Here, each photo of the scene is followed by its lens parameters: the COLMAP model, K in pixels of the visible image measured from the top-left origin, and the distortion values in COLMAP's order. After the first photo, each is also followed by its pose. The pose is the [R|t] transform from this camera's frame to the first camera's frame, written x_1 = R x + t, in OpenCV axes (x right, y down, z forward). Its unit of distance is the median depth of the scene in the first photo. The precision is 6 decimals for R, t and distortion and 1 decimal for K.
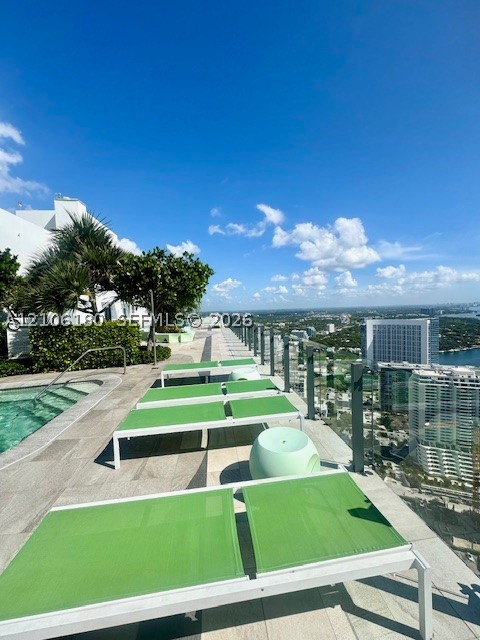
lens RADIAL K [[254.8, 0, 241.4], [0, 254.8, 320.3], [0, 0, 1]] dist [-0.002968, -0.000238]
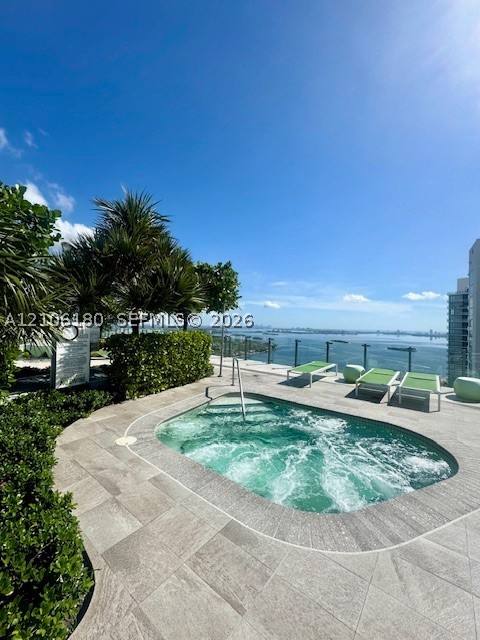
lens RADIAL K [[254.8, 0, 239.8], [0, 254.8, 319.7], [0, 0, 1]] dist [-0.002968, -0.000238]
pose [[0.704592, 0.065358, 0.706596, -0.791231], [-0.018206, 0.997087, -0.074073, 0.020407], [-0.709379, 0.039327, 0.703729, 0.188470]]
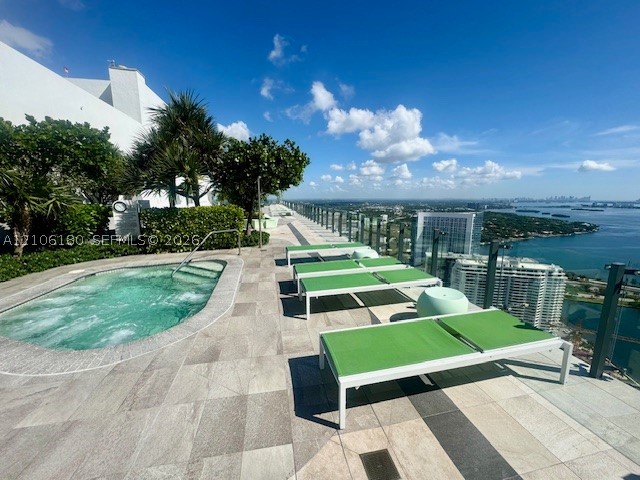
lens RADIAL K [[254.8, 0, 321.4], [0, 254.8, 240.0], [0, 0, 1]] dist [-0.002968, -0.000238]
pose [[0.994892, 0.015644, 0.099727, -0.151277], [-0.027475, 0.992587, 0.118386, 0.006539], [-0.097135, -0.120521, 0.987947, -0.065973]]
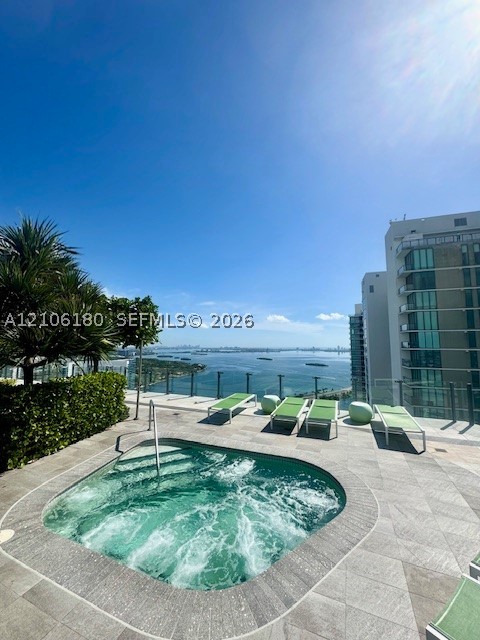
lens RADIAL K [[254.8, 0, 240.2], [0, 254.8, 320.0], [0, 0, 1]] dist [-0.002968, -0.000238]
pose [[0.483971, 0.121535, 0.866603, -0.786626], [0.019208, 0.988595, -0.149371, -0.027541], [-0.874873, 0.088937, 0.476116, 0.162298]]
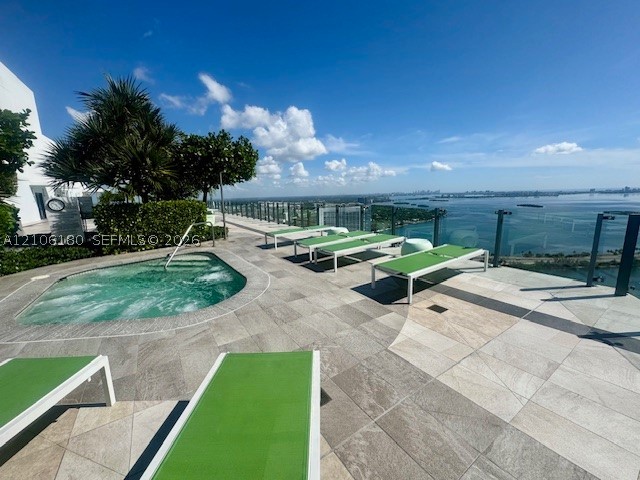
lens RADIAL K [[254.8, 0, 319.9], [0, 254.8, 241.2], [0, 0, 1]] dist [-0.002968, -0.000238]
pose [[0.891261, -0.075994, 0.447079, -0.371234], [0.020577, 0.991621, 0.127534, 0.037636], [-0.453025, -0.104466, 0.885356, -0.138560]]
